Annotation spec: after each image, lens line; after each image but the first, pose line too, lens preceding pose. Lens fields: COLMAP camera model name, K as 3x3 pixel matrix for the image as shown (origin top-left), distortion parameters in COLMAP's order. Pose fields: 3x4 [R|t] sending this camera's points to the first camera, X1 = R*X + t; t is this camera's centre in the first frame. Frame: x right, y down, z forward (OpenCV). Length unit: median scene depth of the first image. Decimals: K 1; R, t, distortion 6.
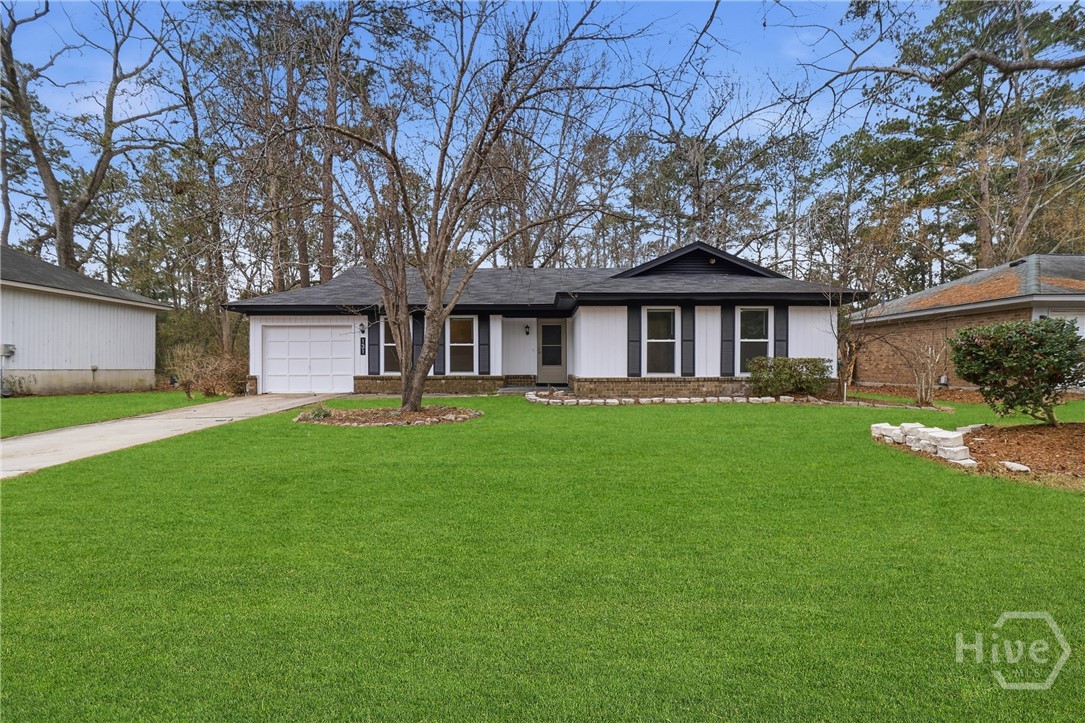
lens RADIAL K [[522.8, 0, 536.2], [0, 522.8, 359.2], [0, 0, 1]] dist [0.003114, -0.005683]
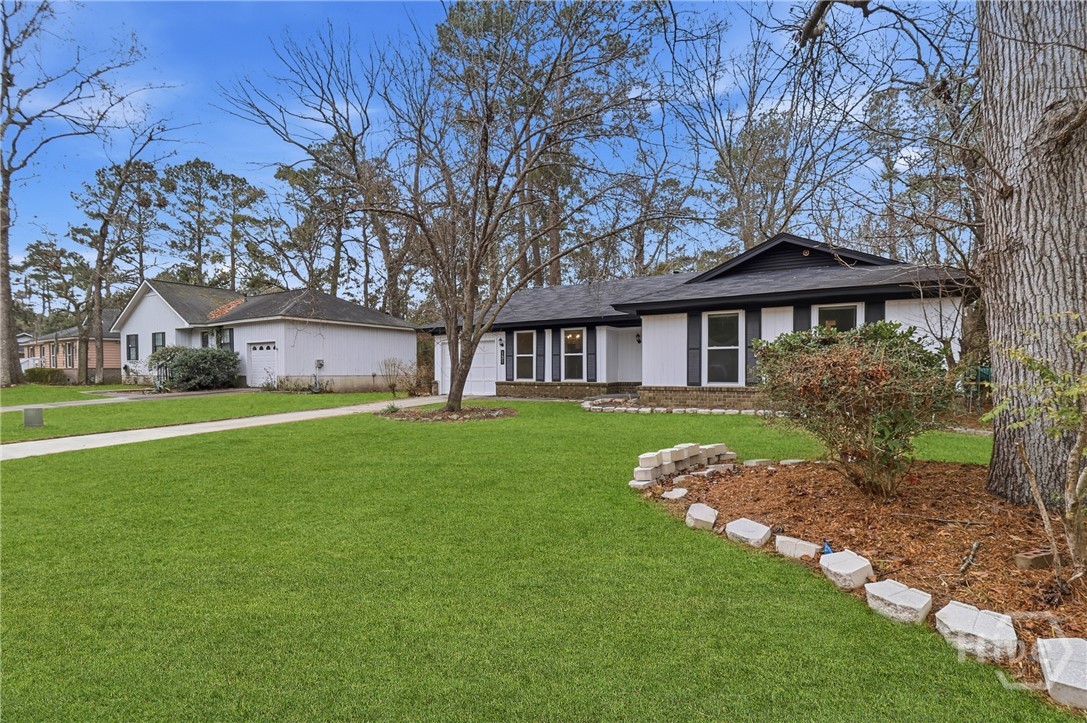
lens RADIAL K [[523.7, 0, 543.2], [0, 523.7, 367.5], [0, 0, 1]] dist [0.003114, -0.005683]
pose [[0.843578, -0.005941, -0.536973, 0.457224], [0.012463, 0.999886, 0.008516, -0.011943], [0.536862, -0.013876, 0.843556, 0.035154]]
